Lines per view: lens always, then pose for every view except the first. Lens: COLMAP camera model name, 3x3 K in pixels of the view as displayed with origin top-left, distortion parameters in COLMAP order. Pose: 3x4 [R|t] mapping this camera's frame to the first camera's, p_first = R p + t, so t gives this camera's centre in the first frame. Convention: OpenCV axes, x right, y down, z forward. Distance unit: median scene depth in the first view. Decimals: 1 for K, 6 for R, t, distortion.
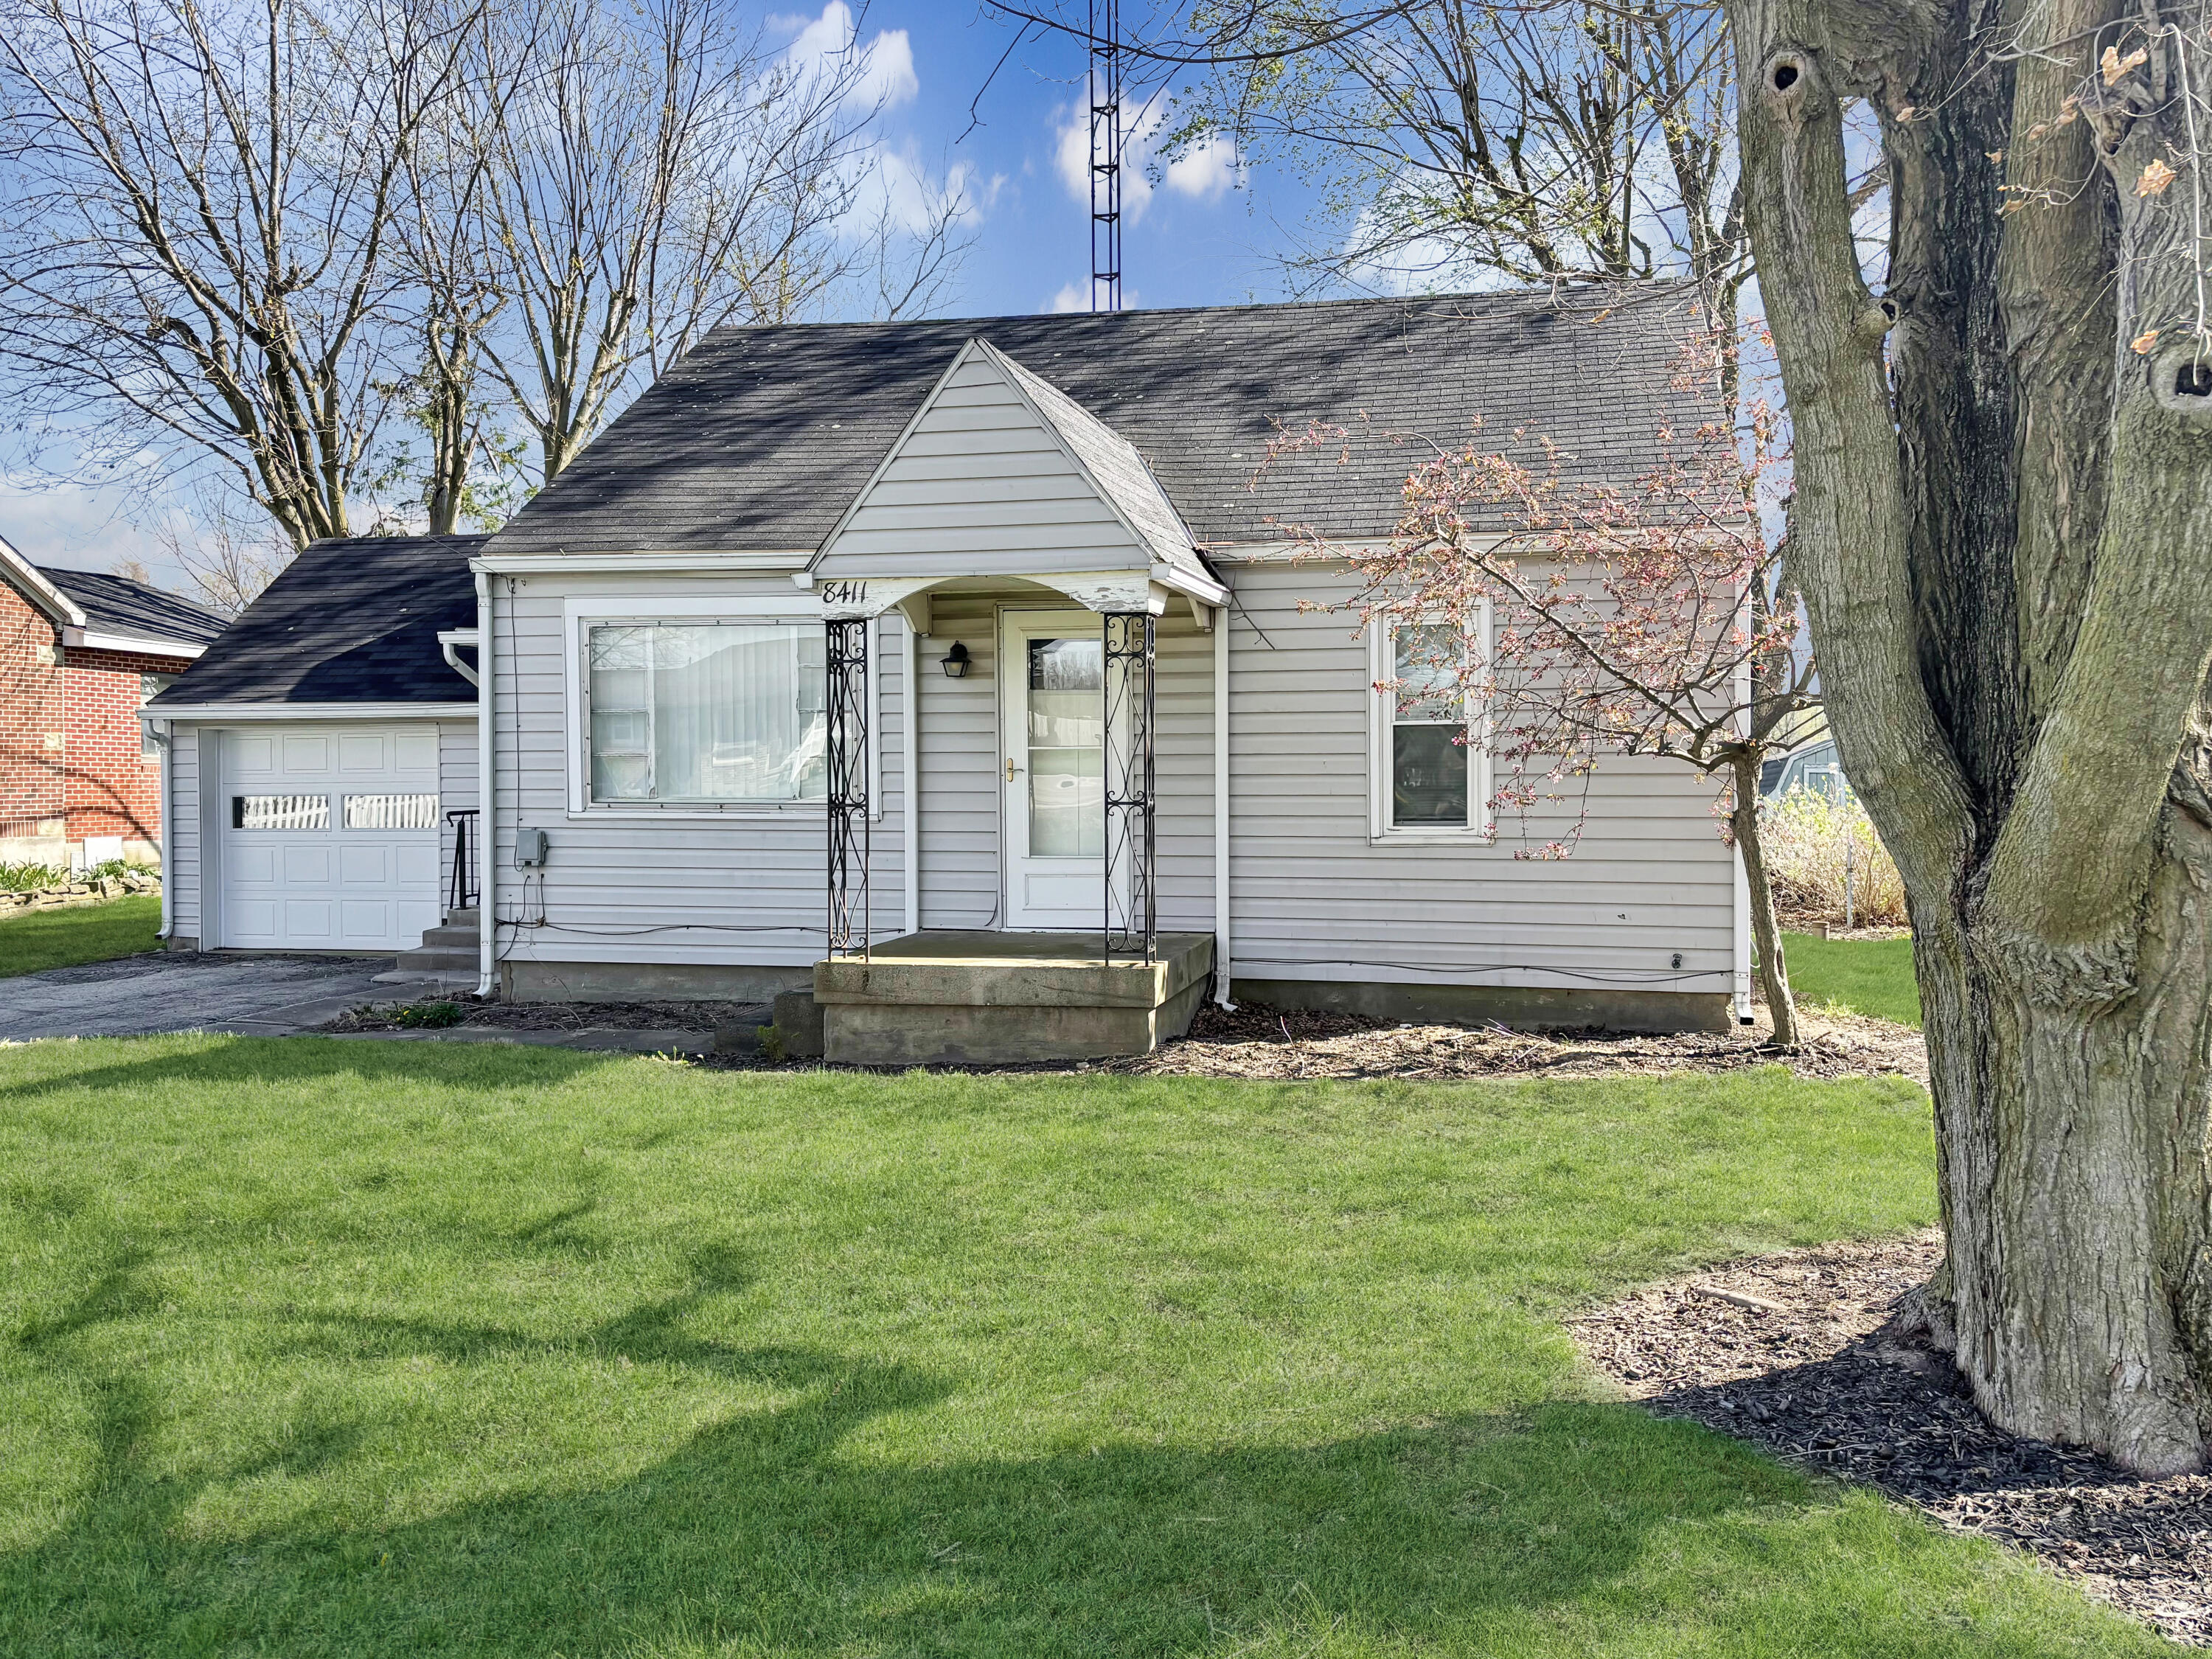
lens RADIAL K [[1856.4, 0, 1108.8], [0, 1856.4, 815.6], [0, 0, 1]] dist [0.086618, -0.025568]
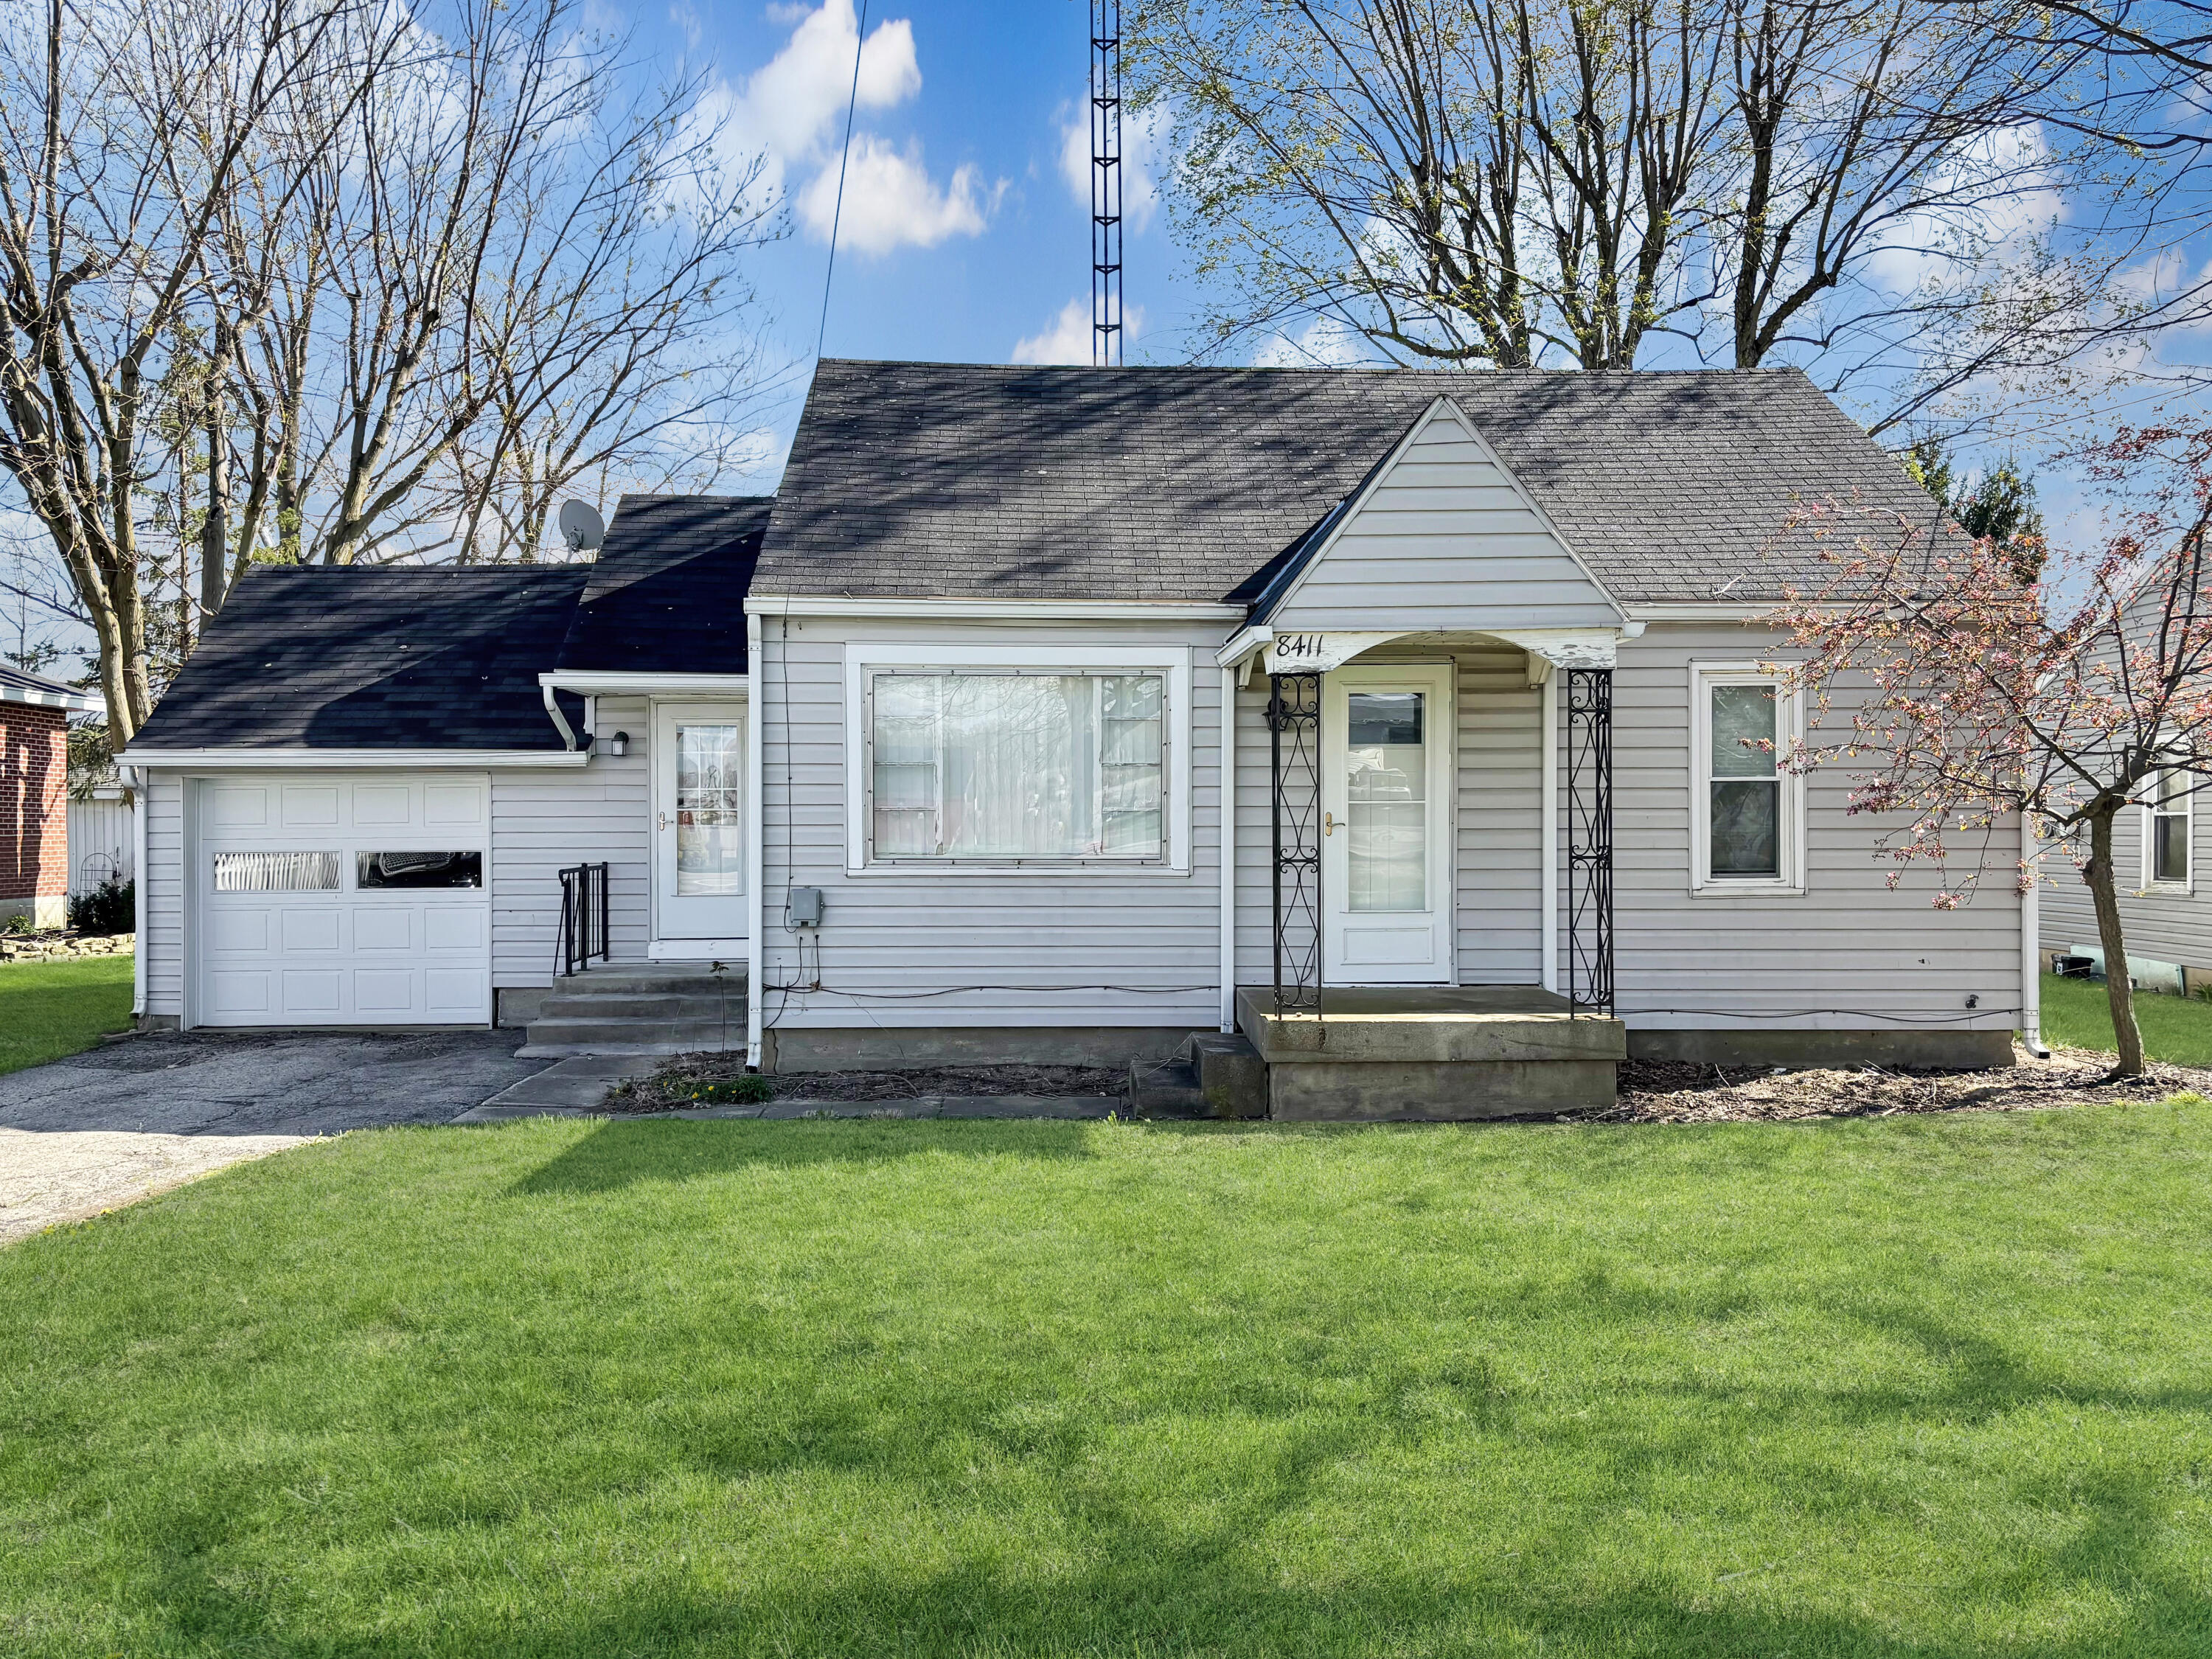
lens RADIAL K [[1856.4, 0, 1108.0], [0, 1856.4, 833.6], [0, 0, 1]] dist [0.086618, -0.025568]
pose [[0.970136, -0.001734, 0.242555, -0.390475], [0.005957, 0.999843, -0.016678, -0.003371], [-0.242488, 0.017625, 0.969994, 0.057544]]
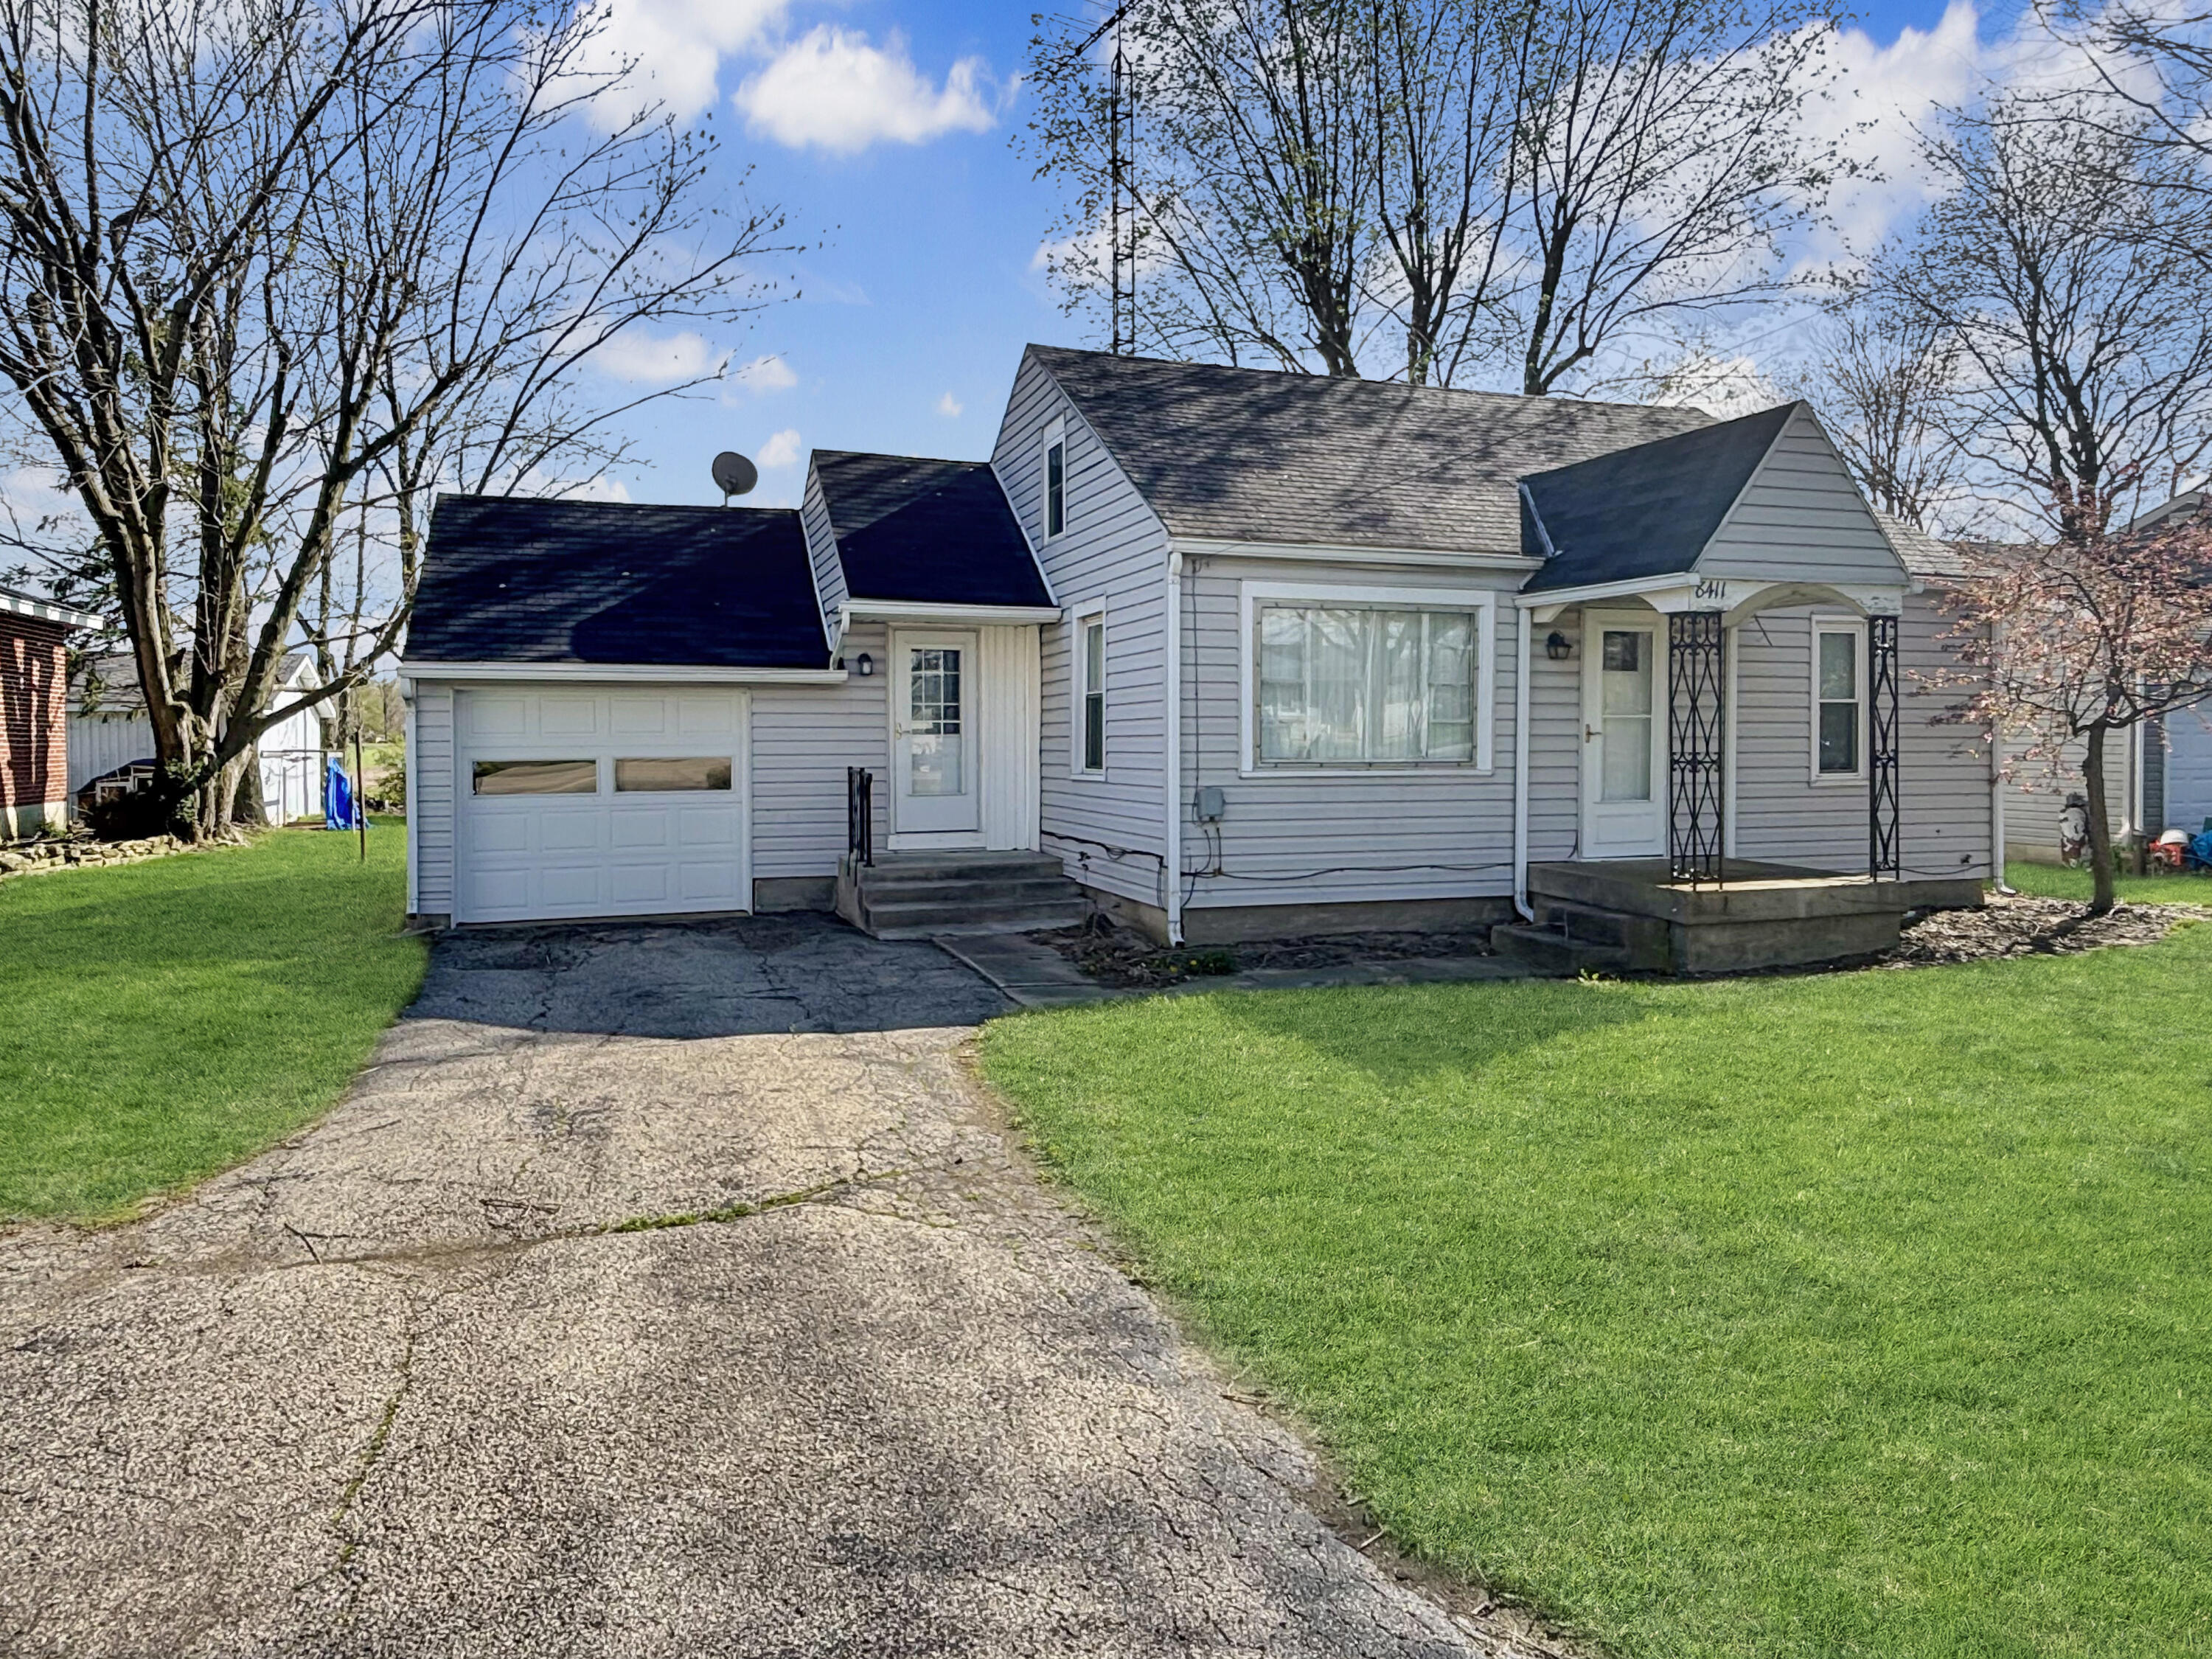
lens RADIAL K [[1370.9, 0, 1088.5], [0, 1370.9, 750.5], [0, 0, 1]] dist [0.024127, -0.002821]
pose [[0.859765, -0.005406, 0.510662, -0.785775], [0.011455, 0.999897, -0.008701, -0.008351], [-0.510562, 0.013331, 0.859738, 0.347707]]
